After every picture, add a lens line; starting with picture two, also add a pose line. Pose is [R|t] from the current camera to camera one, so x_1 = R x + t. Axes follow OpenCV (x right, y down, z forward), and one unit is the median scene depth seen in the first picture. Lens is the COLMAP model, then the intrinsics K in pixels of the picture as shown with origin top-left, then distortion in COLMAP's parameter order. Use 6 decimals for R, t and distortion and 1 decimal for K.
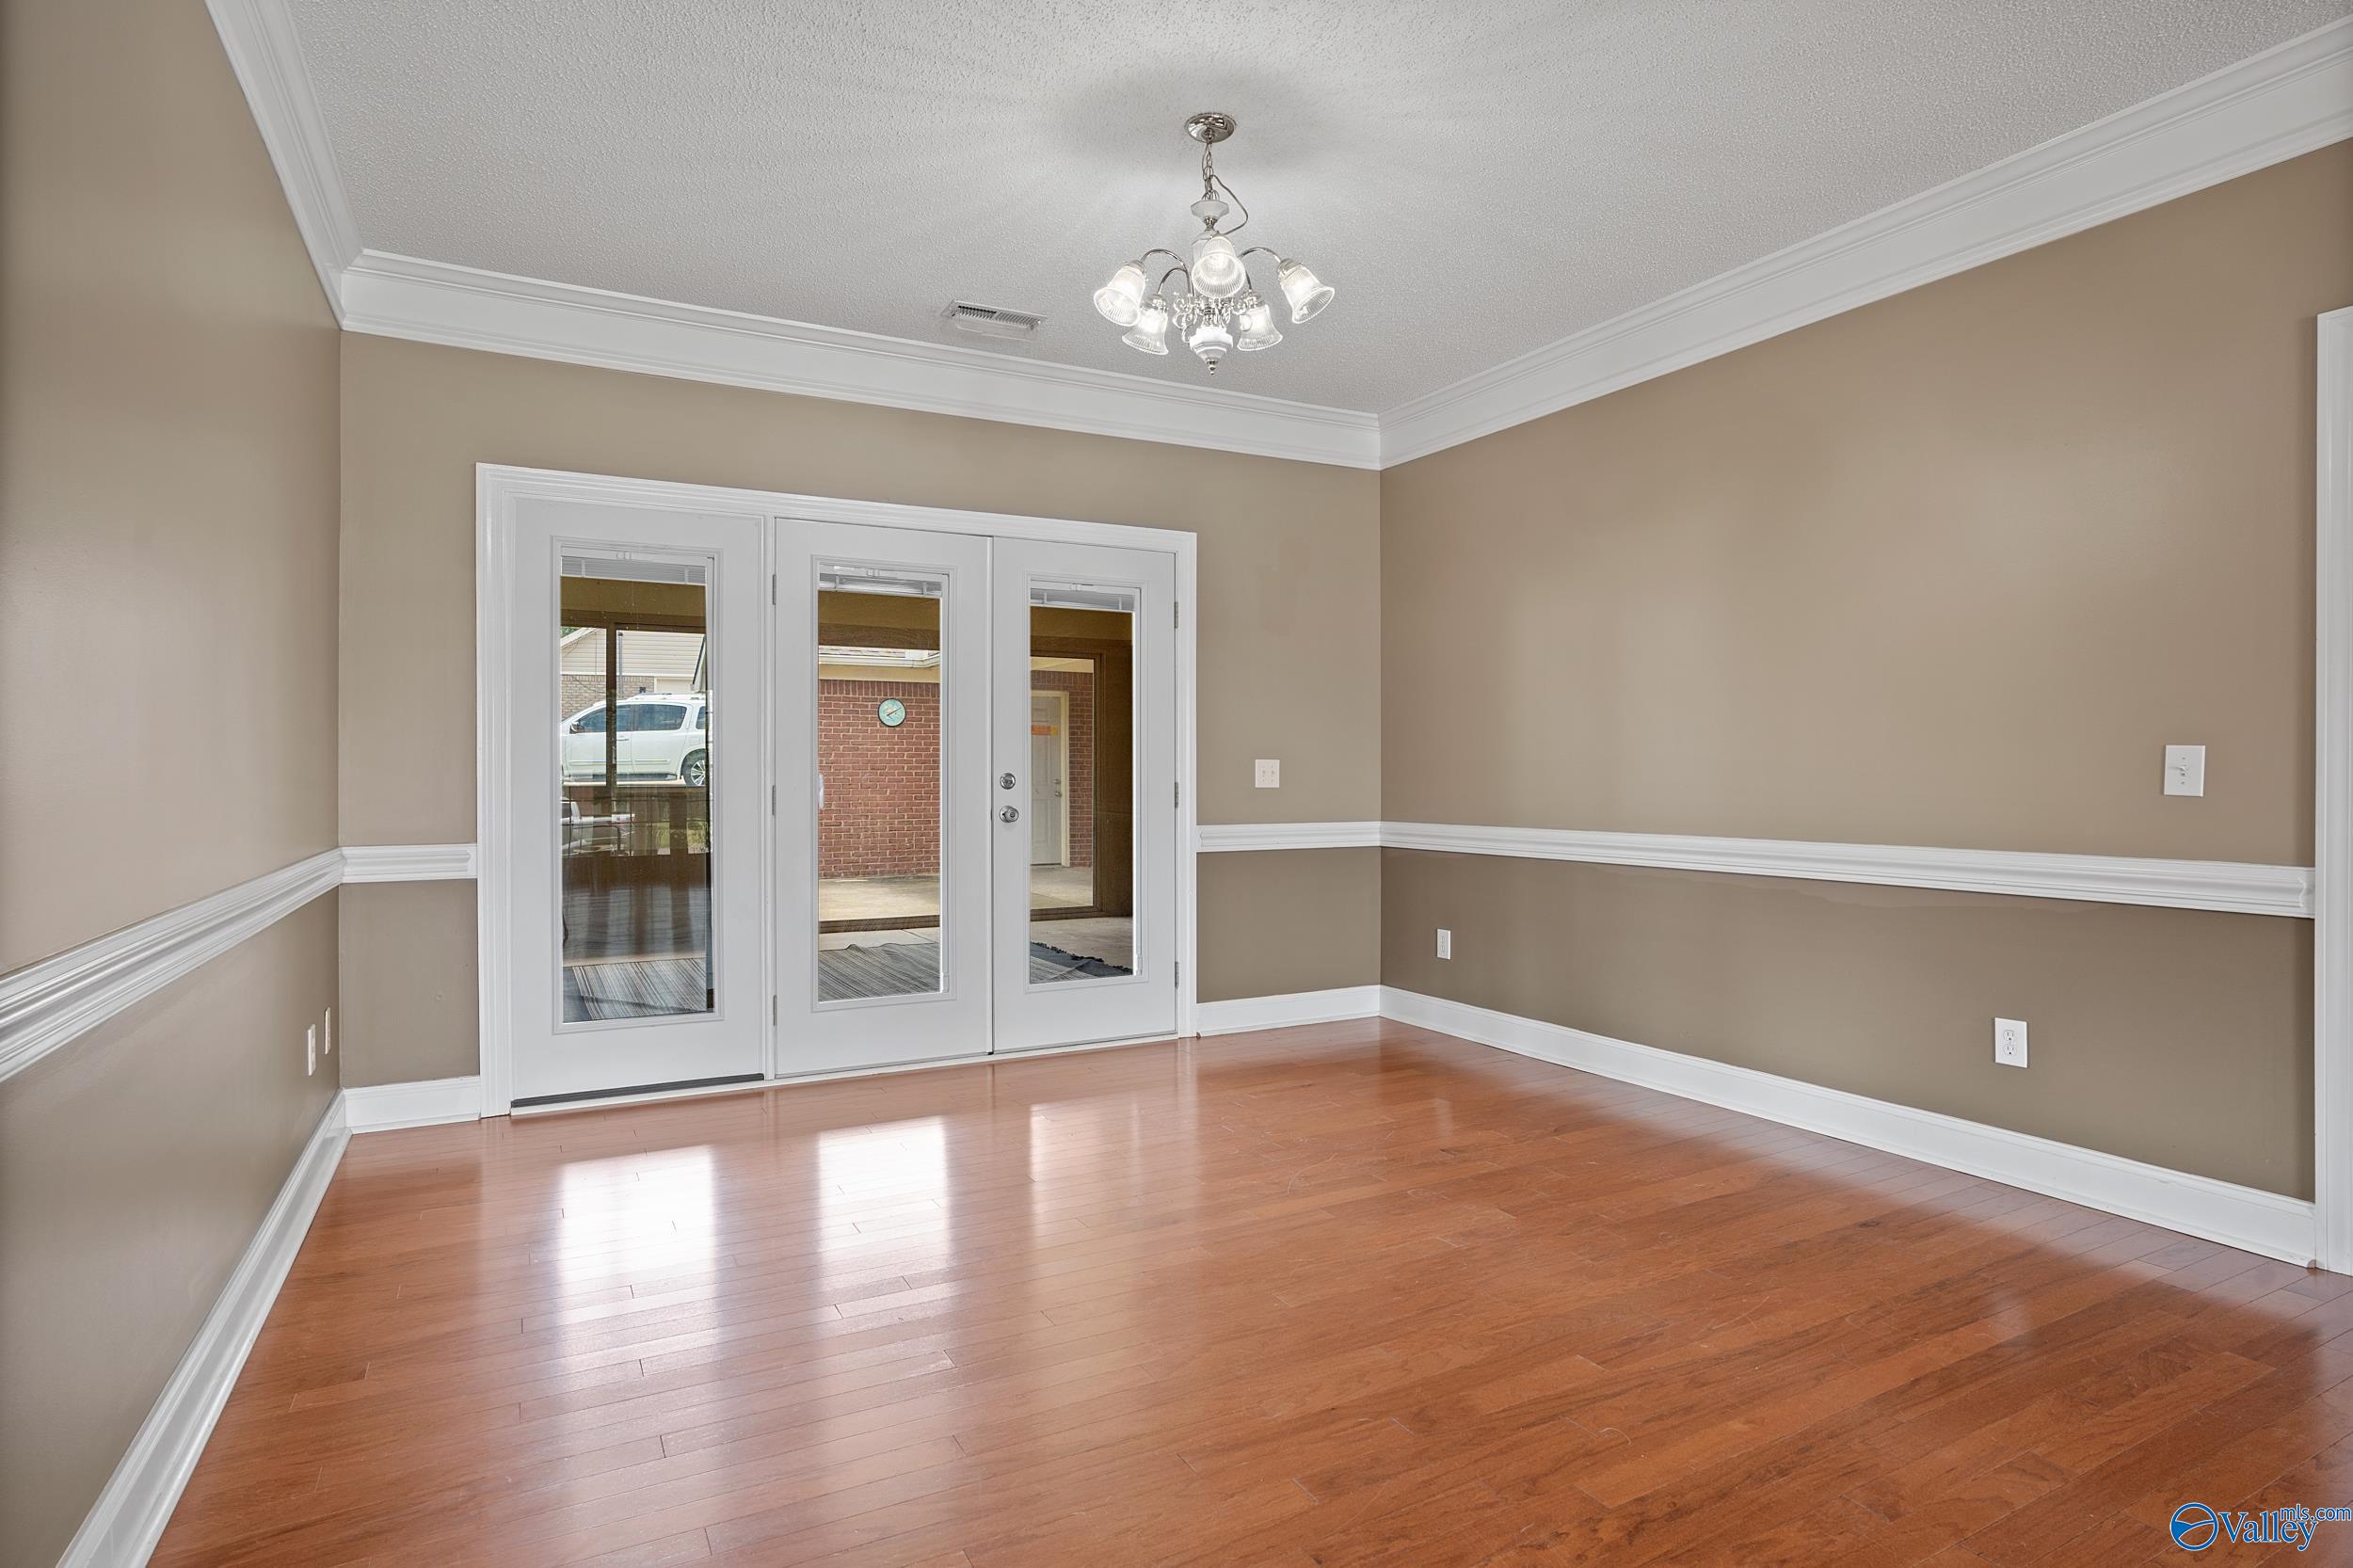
lens RADIAL K [[1250.3, 0, 1176.5], [0, 1250.3, 784.0], [0, 0, 1]] dist [-0.030413, -0.000112]
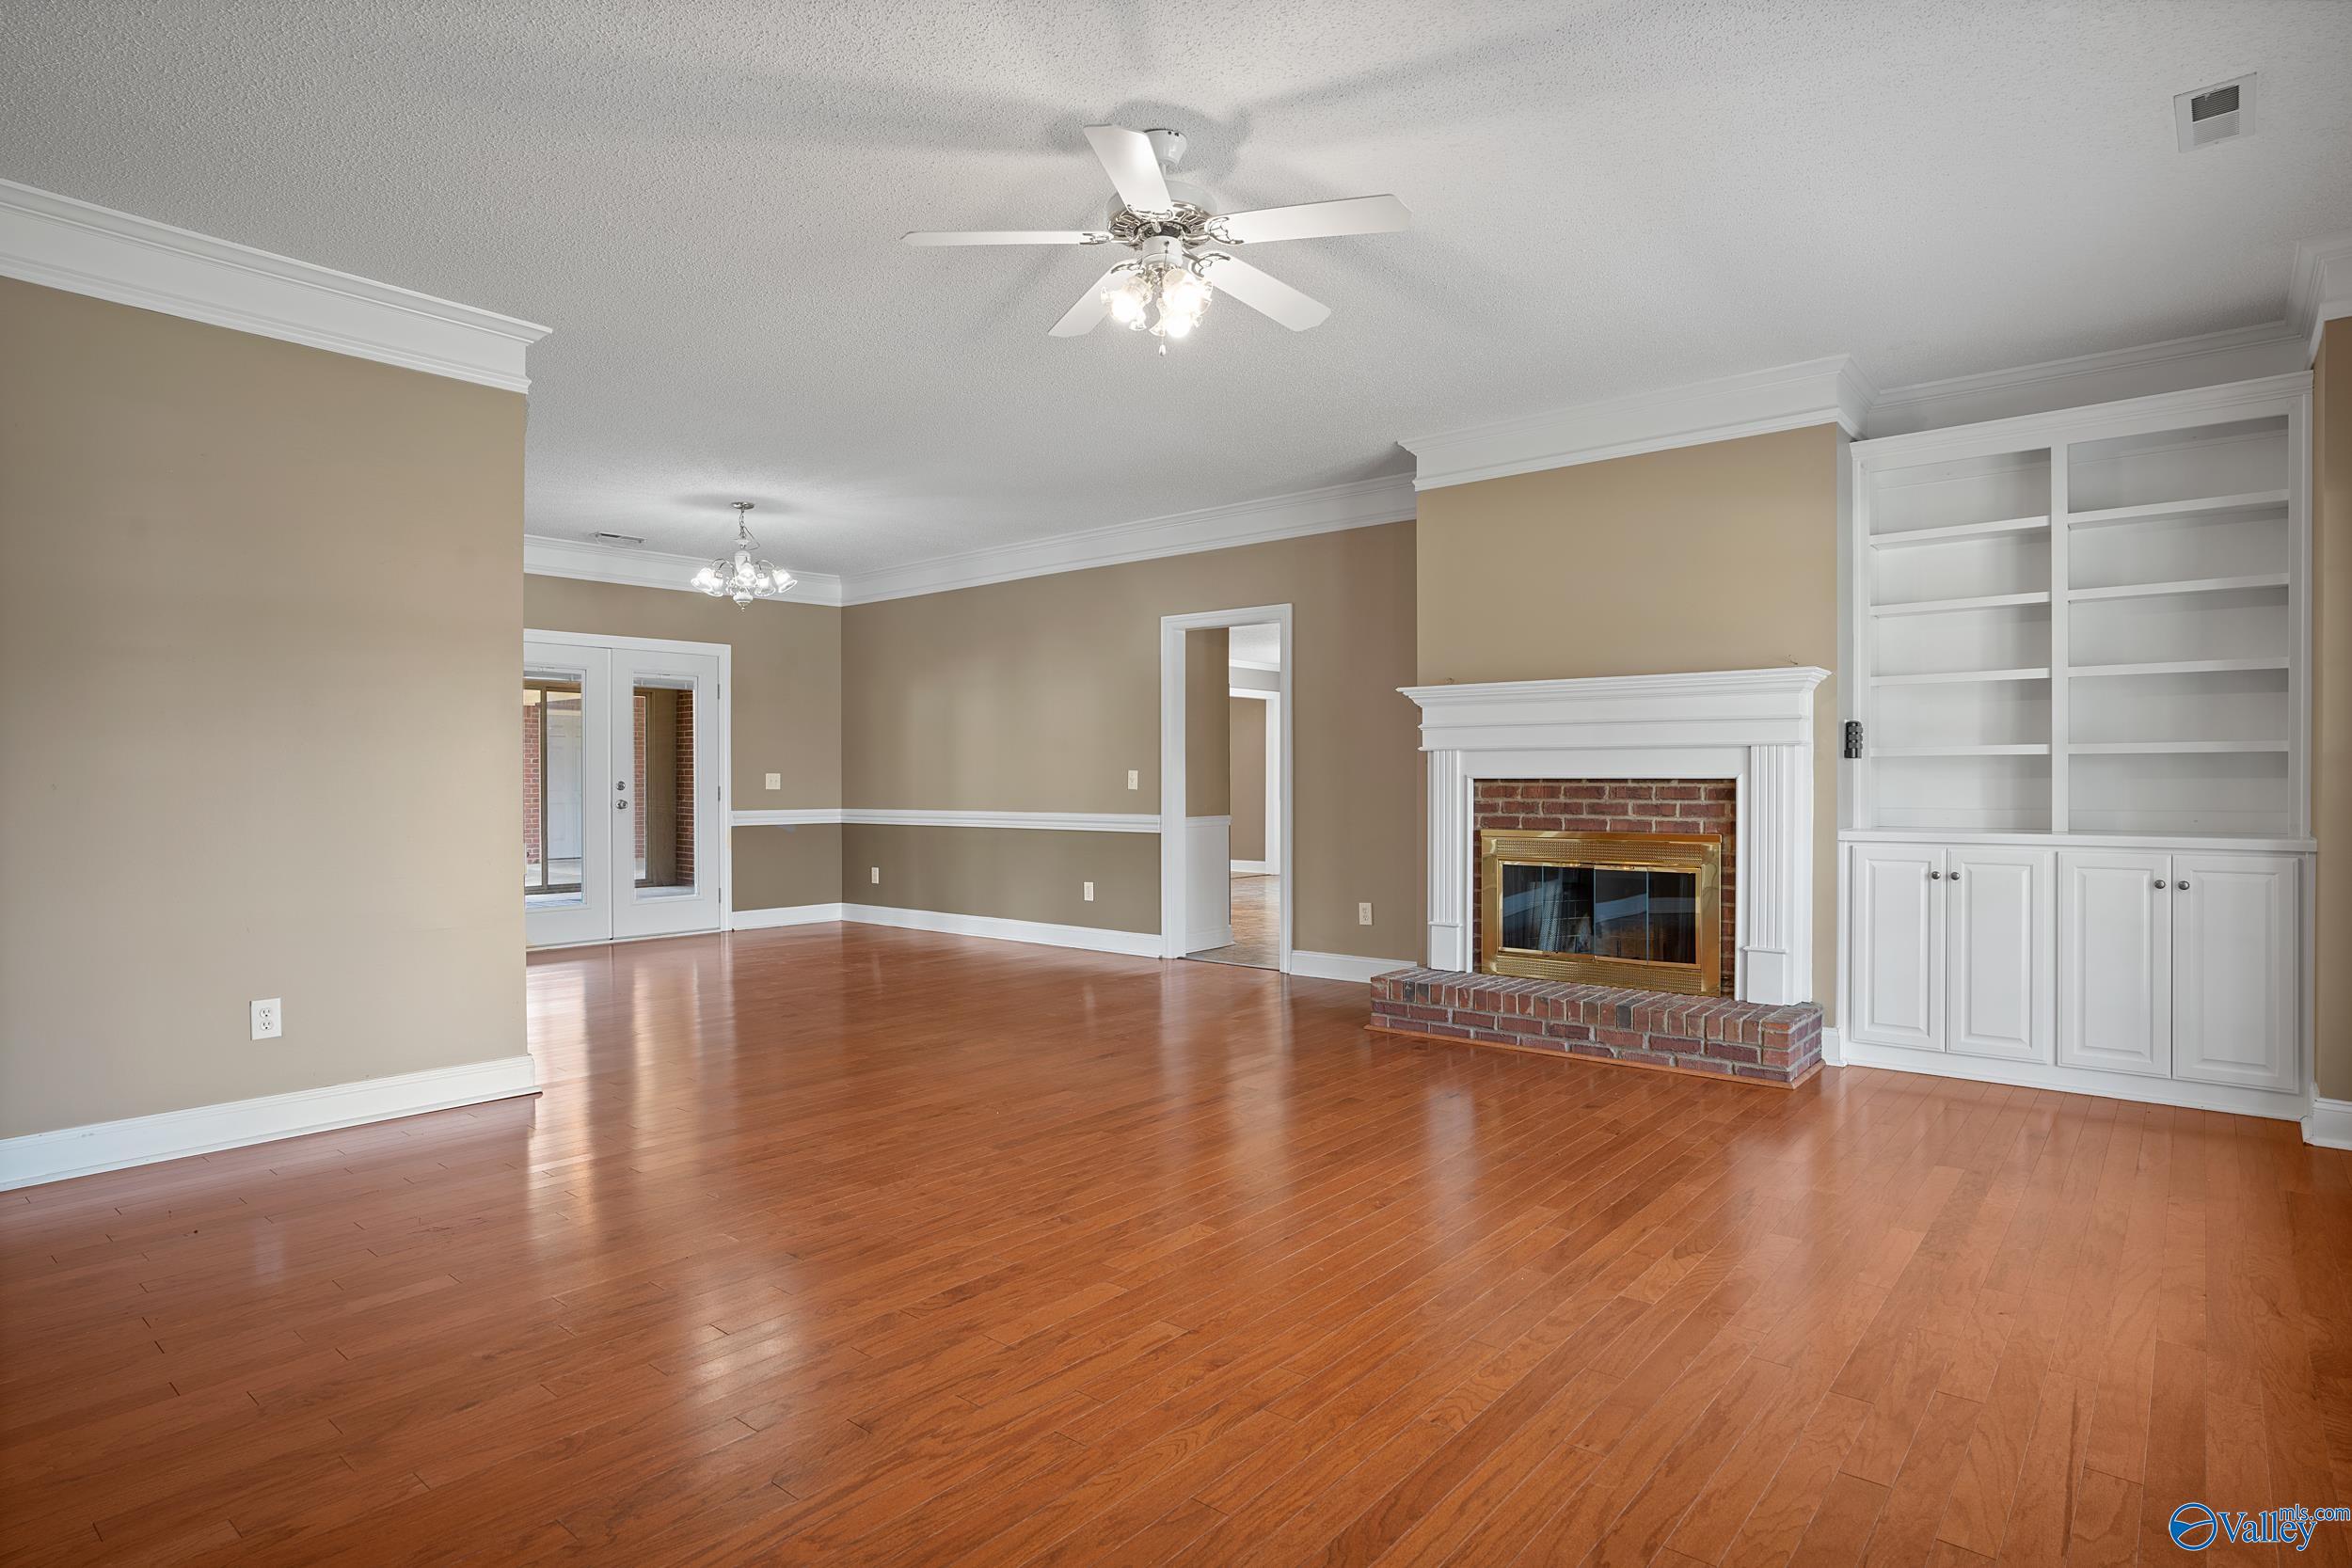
lens RADIAL K [[1249.6, 0, 1176.0], [0, 1249.6, 784.0], [0, 0, 1]] dist [-0.030413, -0.000112]
pose [[0.930713, -0.002374, 0.365743, -0.042601], [0.004261, 0.999981, -0.004352, 0.005563], [-0.365726, 0.005609, 0.930706, -0.874334]]
